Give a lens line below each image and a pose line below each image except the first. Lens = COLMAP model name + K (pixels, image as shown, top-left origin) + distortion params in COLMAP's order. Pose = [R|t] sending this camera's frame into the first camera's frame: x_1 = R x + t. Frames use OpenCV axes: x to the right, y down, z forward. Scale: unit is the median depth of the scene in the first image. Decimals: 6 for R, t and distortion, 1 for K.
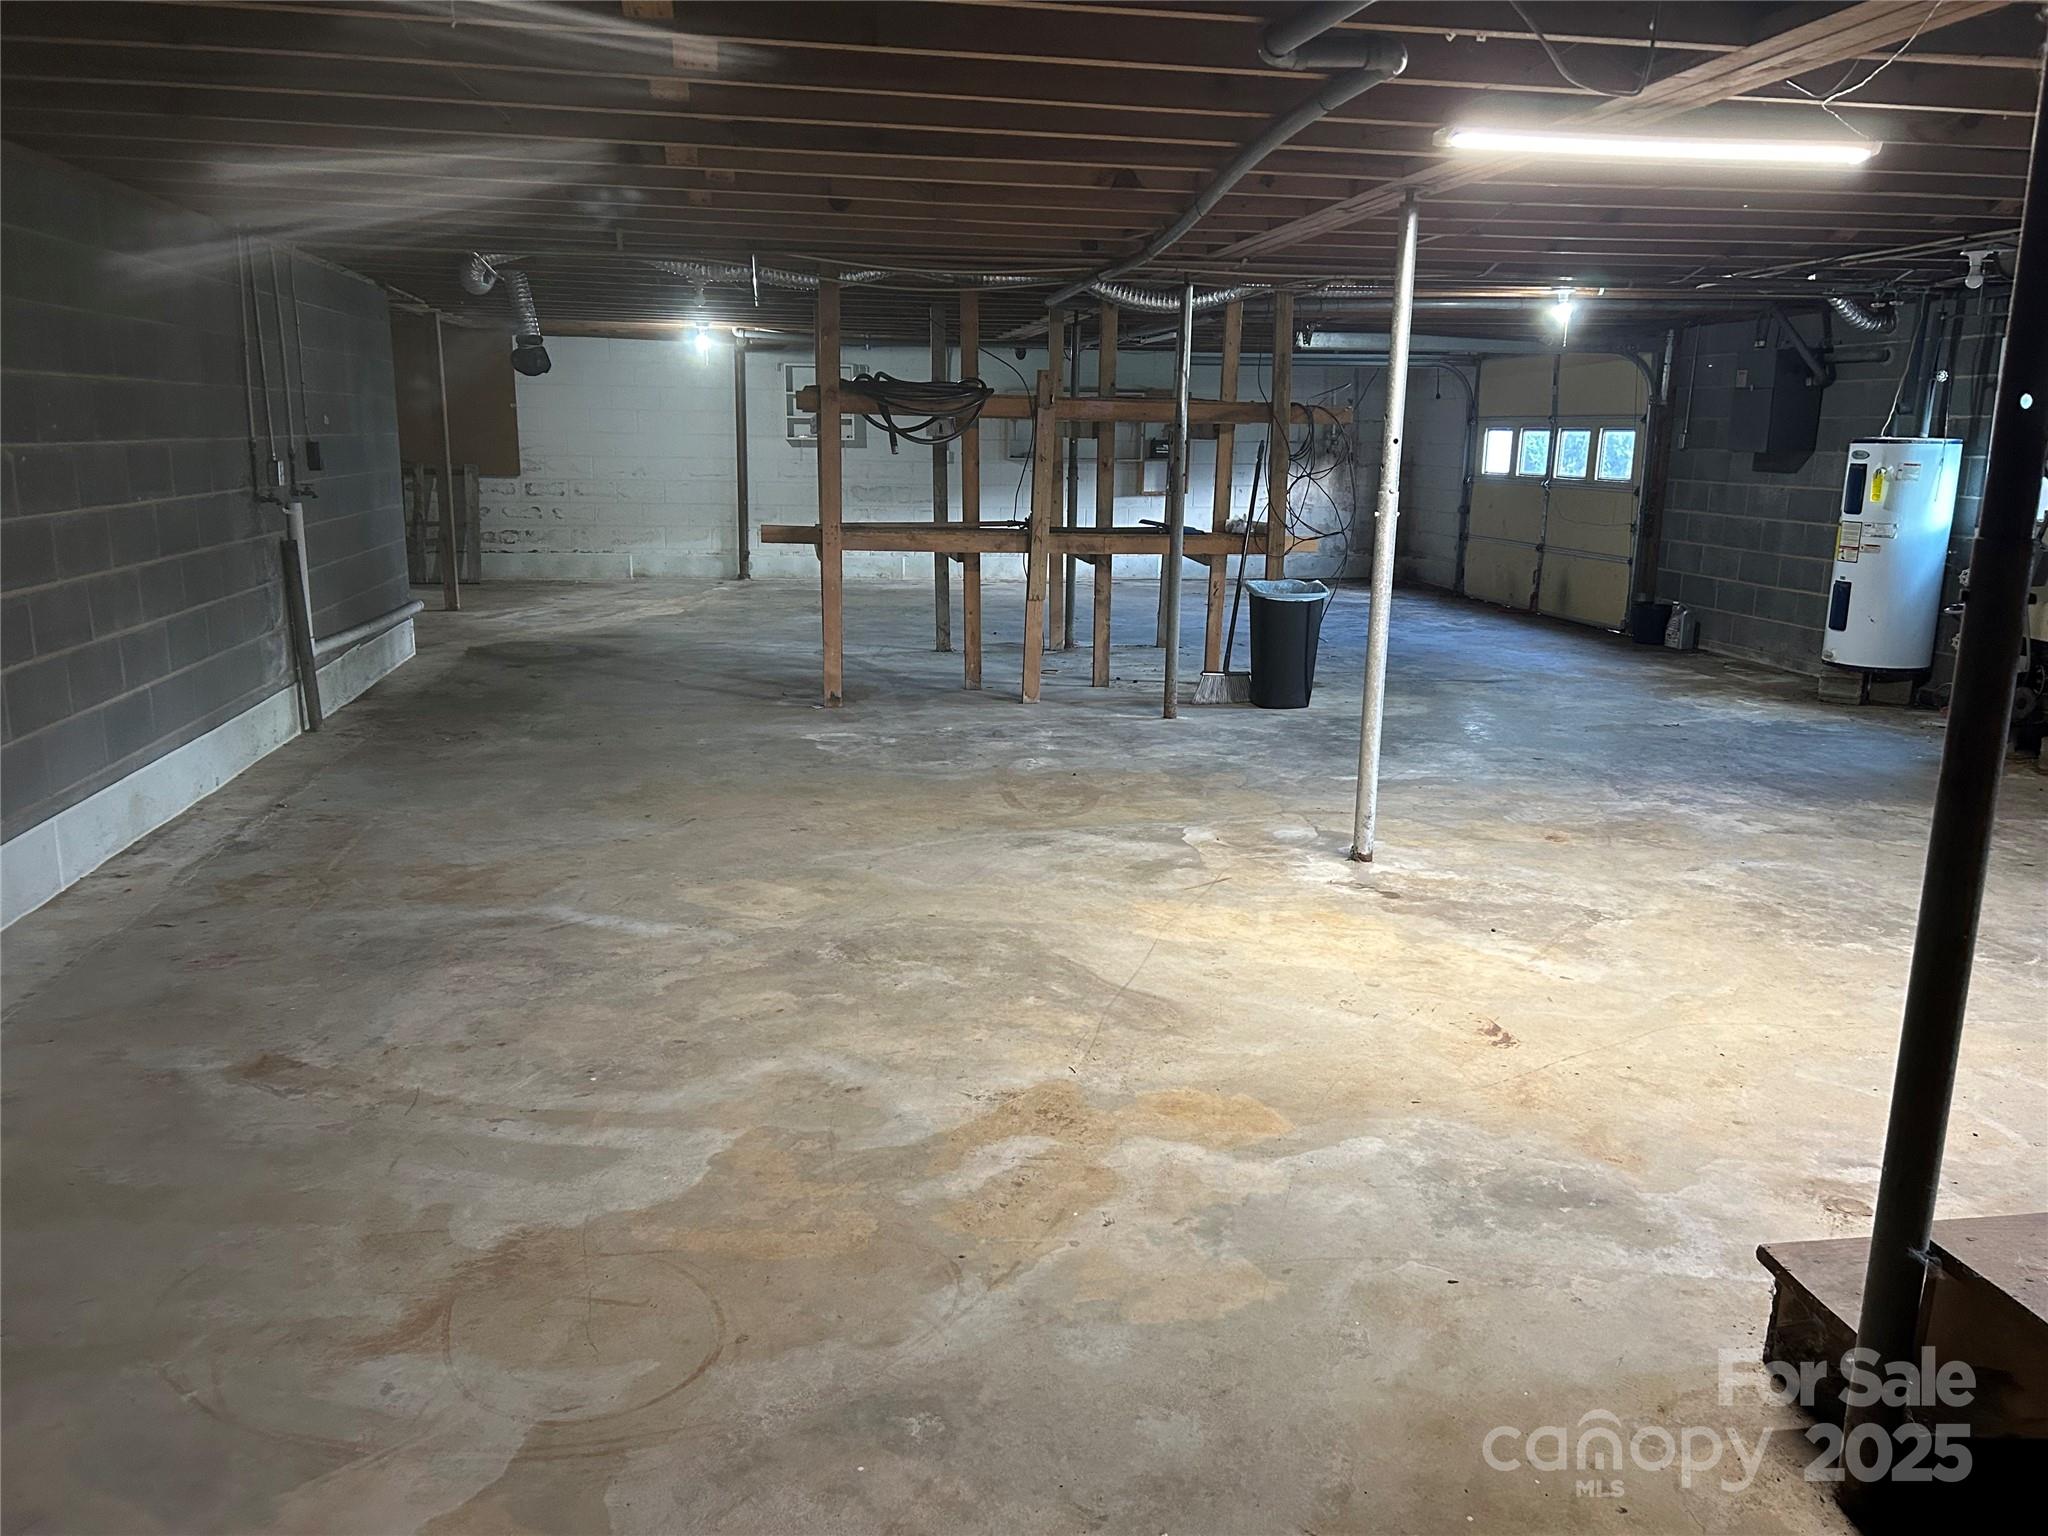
lens RADIAL K [[1539.8, 0, 1024.0], [0, 1539.8, 768.0], [0, 0, 1]] dist [0.158871, -0.292668]
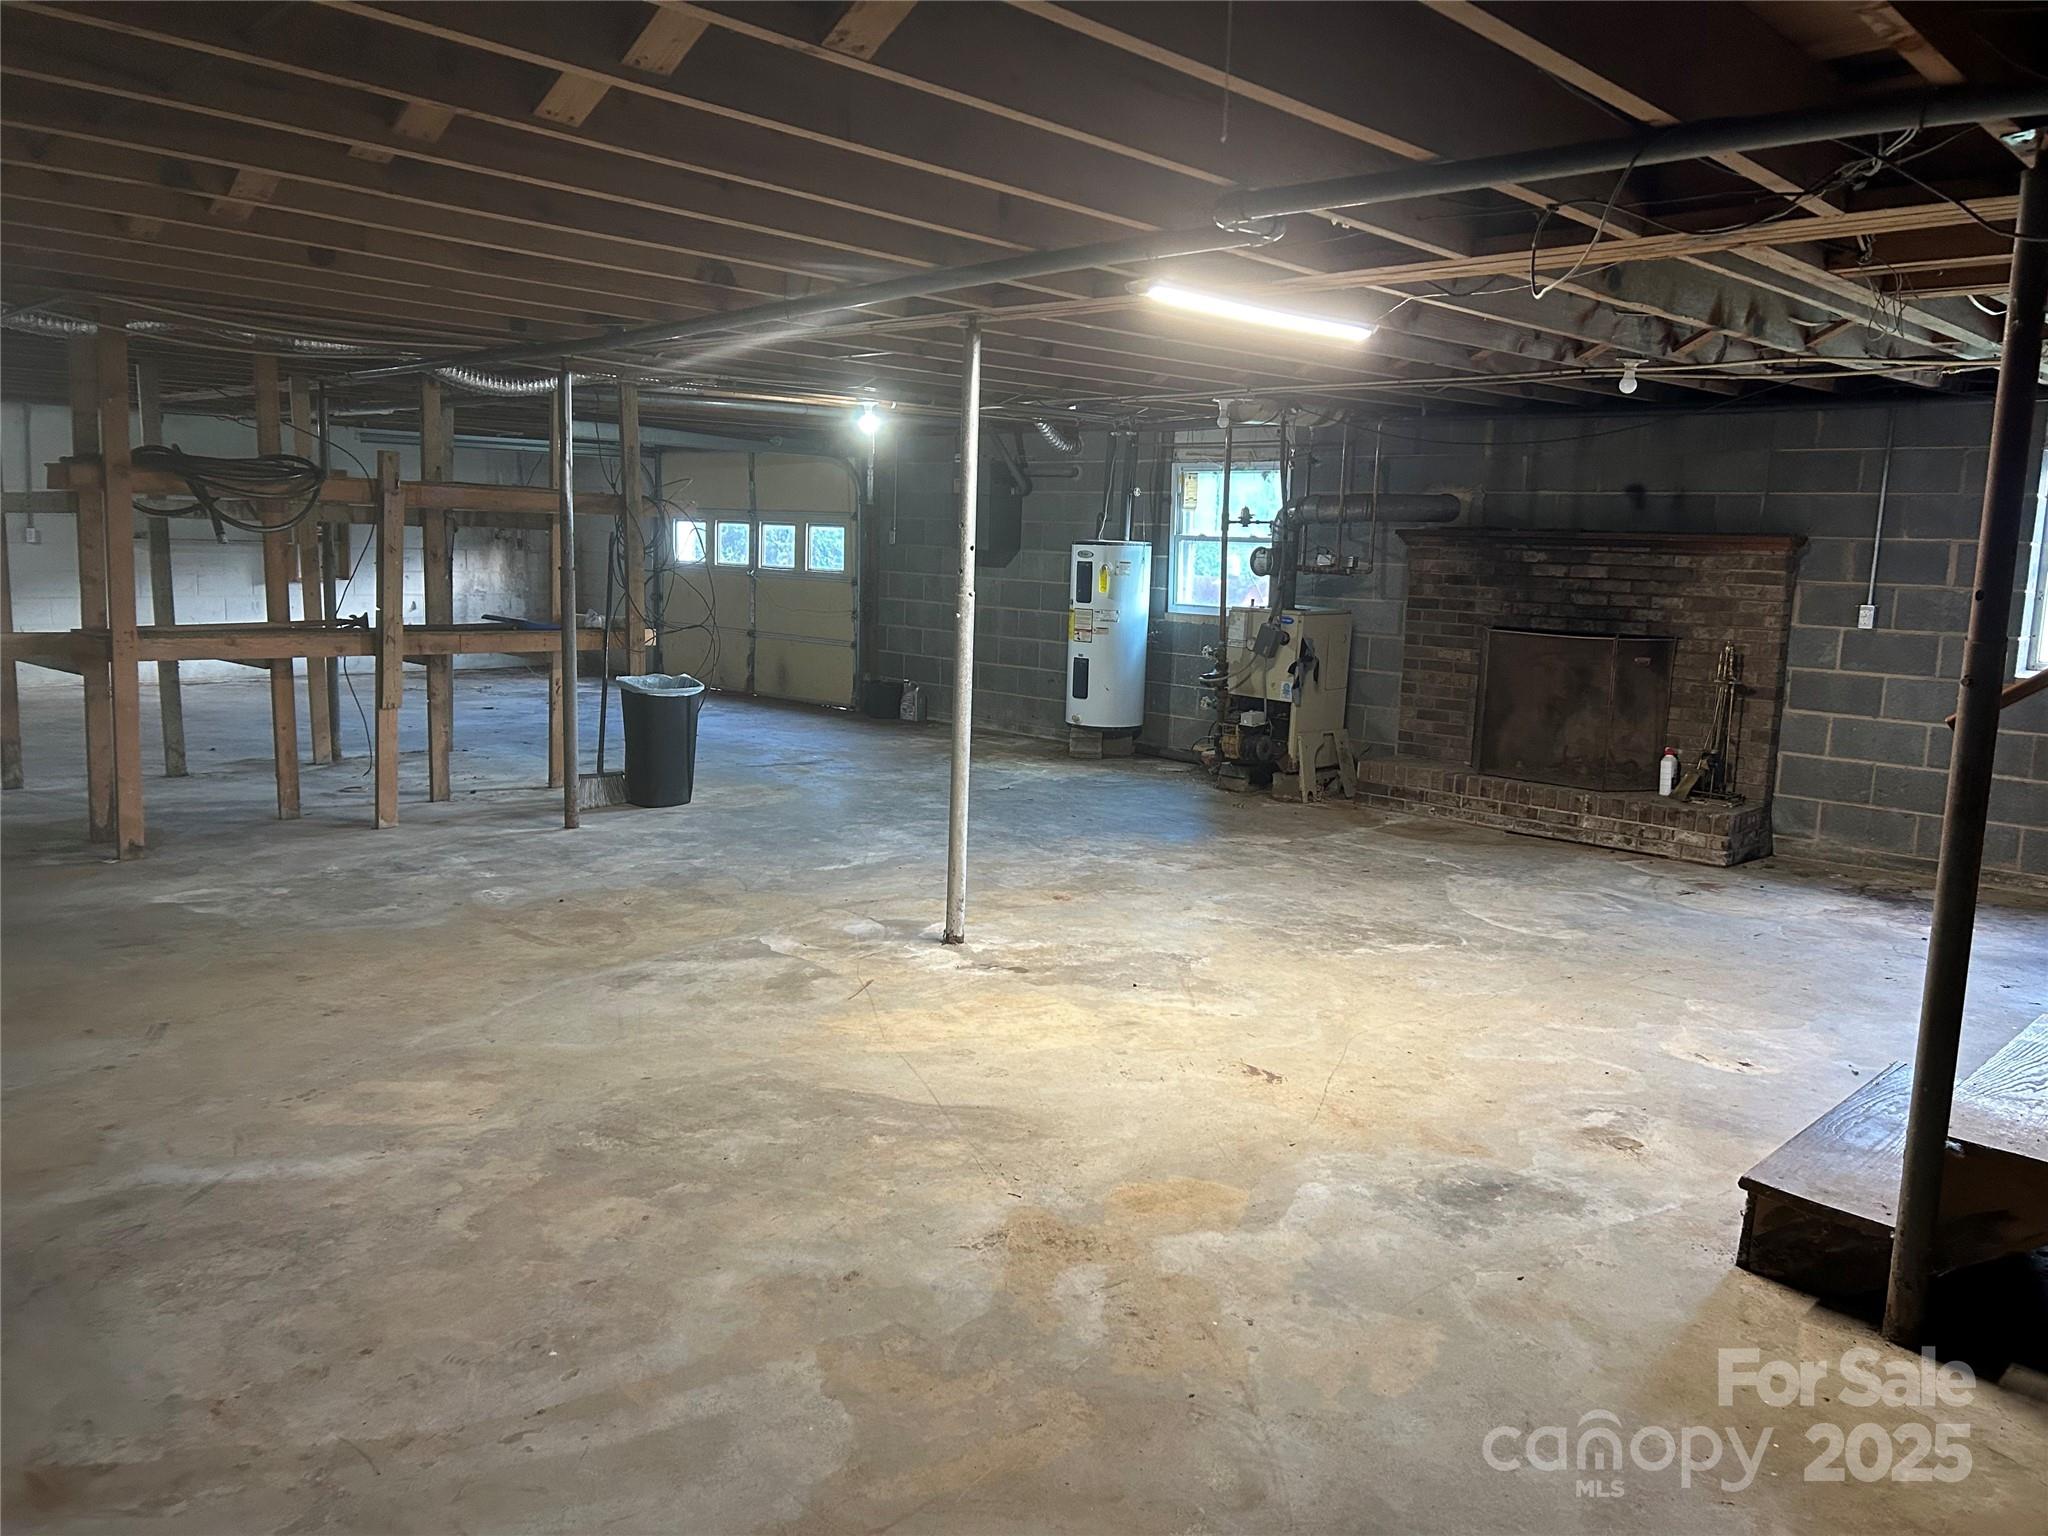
lens RADIAL K [[1521.8, 0, 1073.8], [0, 1521.8, 759.8], [0, 0, 1]] dist [0.125341, -0.171531]
pose [[0.799648, -0.077565, 0.595438, -0.342415], [0.108973, 0.993901, -0.016875, -0.039599], [-0.590498, 0.078381, 0.803224, 0.124366]]
